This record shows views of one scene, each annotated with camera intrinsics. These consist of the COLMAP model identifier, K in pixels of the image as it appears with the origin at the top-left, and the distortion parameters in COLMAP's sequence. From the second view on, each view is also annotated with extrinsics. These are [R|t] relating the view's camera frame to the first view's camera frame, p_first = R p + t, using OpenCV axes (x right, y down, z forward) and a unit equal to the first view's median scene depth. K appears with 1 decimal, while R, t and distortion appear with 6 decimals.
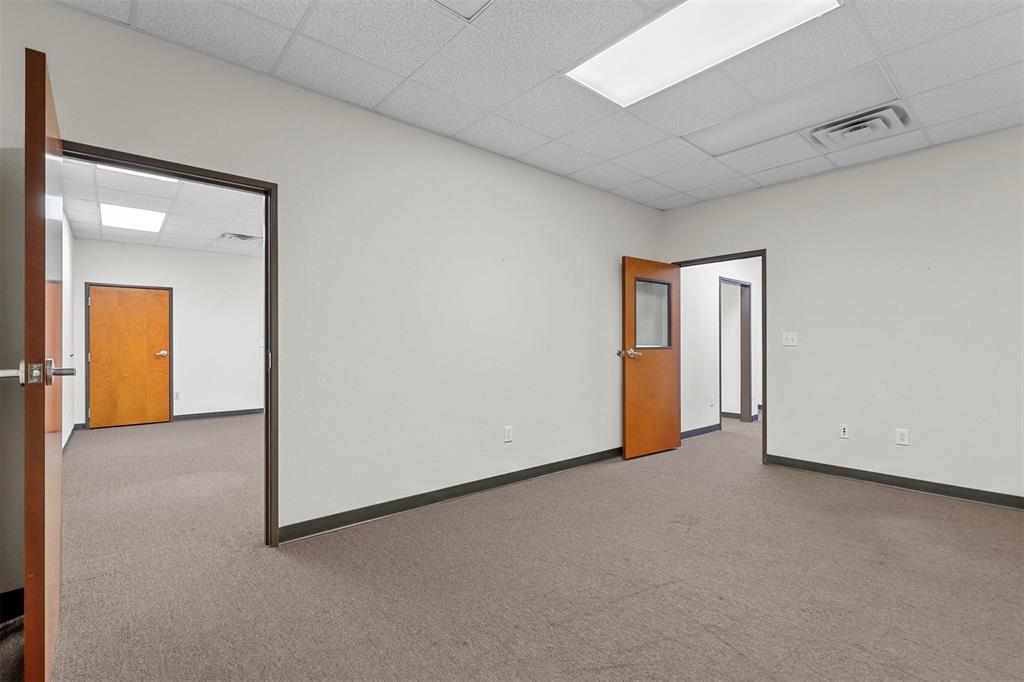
lens RADIAL K [[468.6, 0, 511.5], [0, 468.6, 343.7], [0, 0, 1]] dist [0.007048, -0.000990]
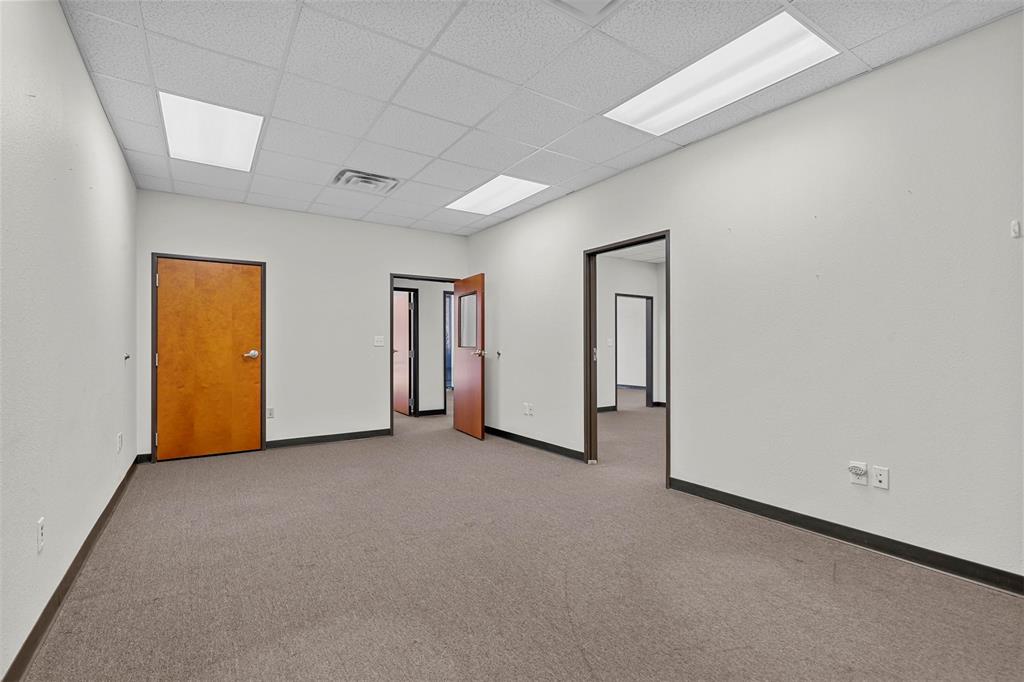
lens RADIAL K [[468.6, 0, 511.8], [0, 468.6, 341.1], [0, 0, 1]] dist [0.007048, -0.000990]
pose [[0.990672, -0.002647, -0.136242, -0.264337], [0.001425, 0.999958, -0.009067, 0.008110], [0.136261, 0.008788, 0.990634, 0.360714]]
